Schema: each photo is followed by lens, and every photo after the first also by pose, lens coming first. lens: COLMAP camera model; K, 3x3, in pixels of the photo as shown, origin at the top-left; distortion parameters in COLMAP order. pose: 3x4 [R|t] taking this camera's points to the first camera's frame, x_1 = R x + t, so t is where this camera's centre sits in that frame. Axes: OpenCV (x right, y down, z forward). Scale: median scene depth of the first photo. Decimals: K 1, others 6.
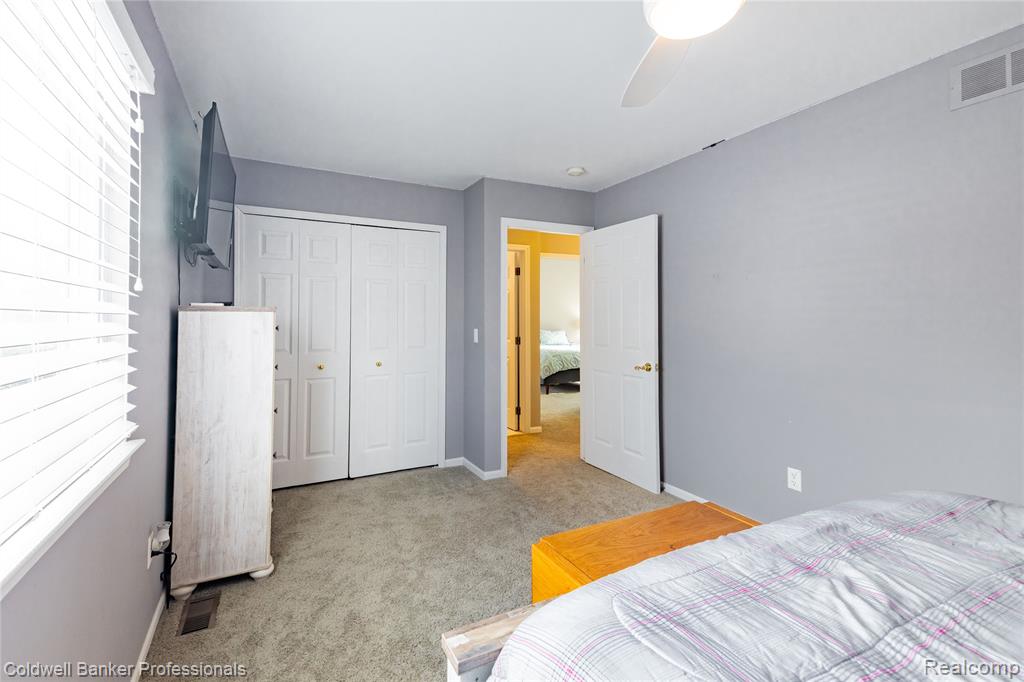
lens RADIAL K [[440.9, 0, 513.1], [0, 440.9, 327.2], [0, 0, 1]] dist [0.052739, 0.000114]
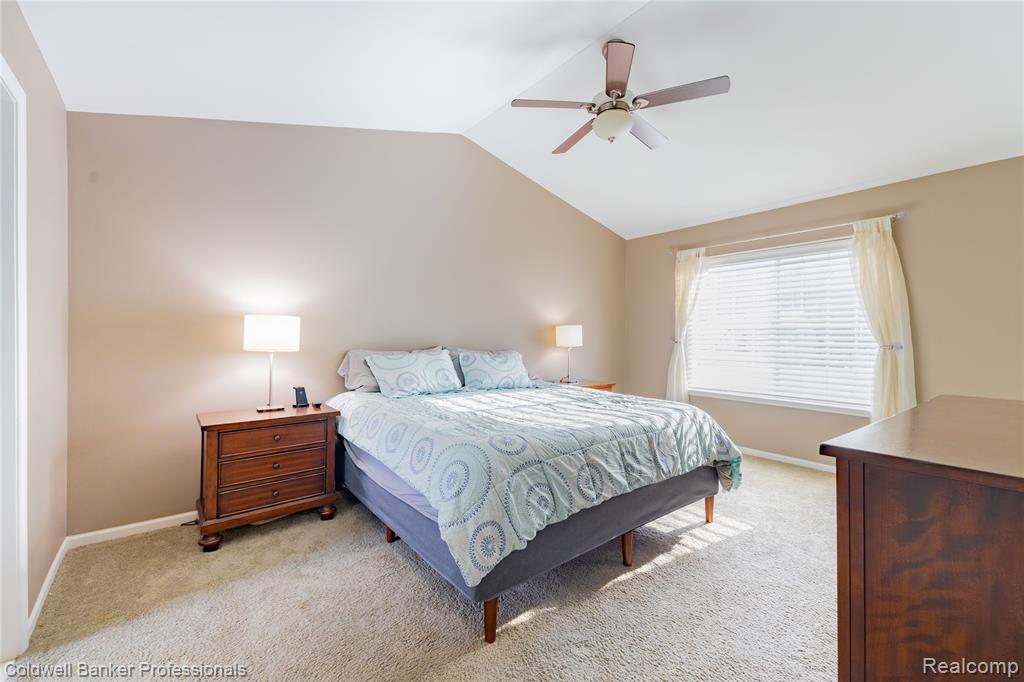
lens RADIAL K [[421.0, 0, 507.6], [0, 421.0, 338.6], [0, 0, 1]] dist [0.001310, 0.000095]
pose [[0.987299, 0.003294, 0.158837, 0.050046], [-0.002691, 0.999988, -0.004017, -0.005121], [-0.158849, 0.003538, 0.987297, 0.769099]]
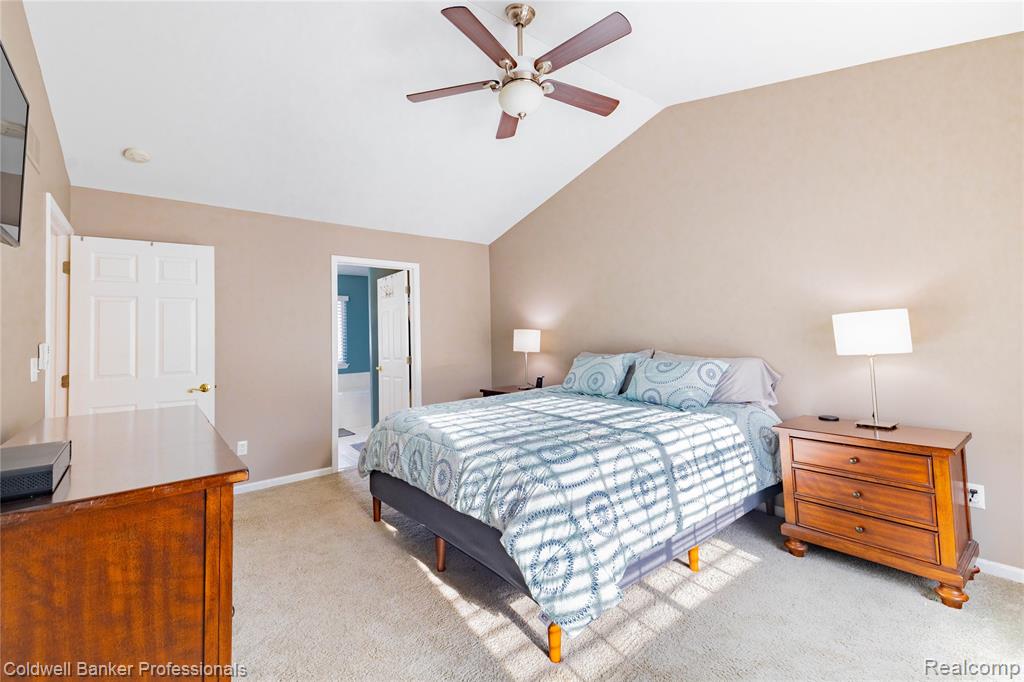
lens RADIAL K [[440.9, 0, 513.1], [0, 440.9, 327.2], [0, 0, 1]] dist [0.052739, 0.000114]
pose [[0.179590, -0.037437, -0.983029, 0.474568], [0.007407, 0.999299, -0.036703, -0.007002], [0.983714, -0.000690, 0.179741, 1.020845]]
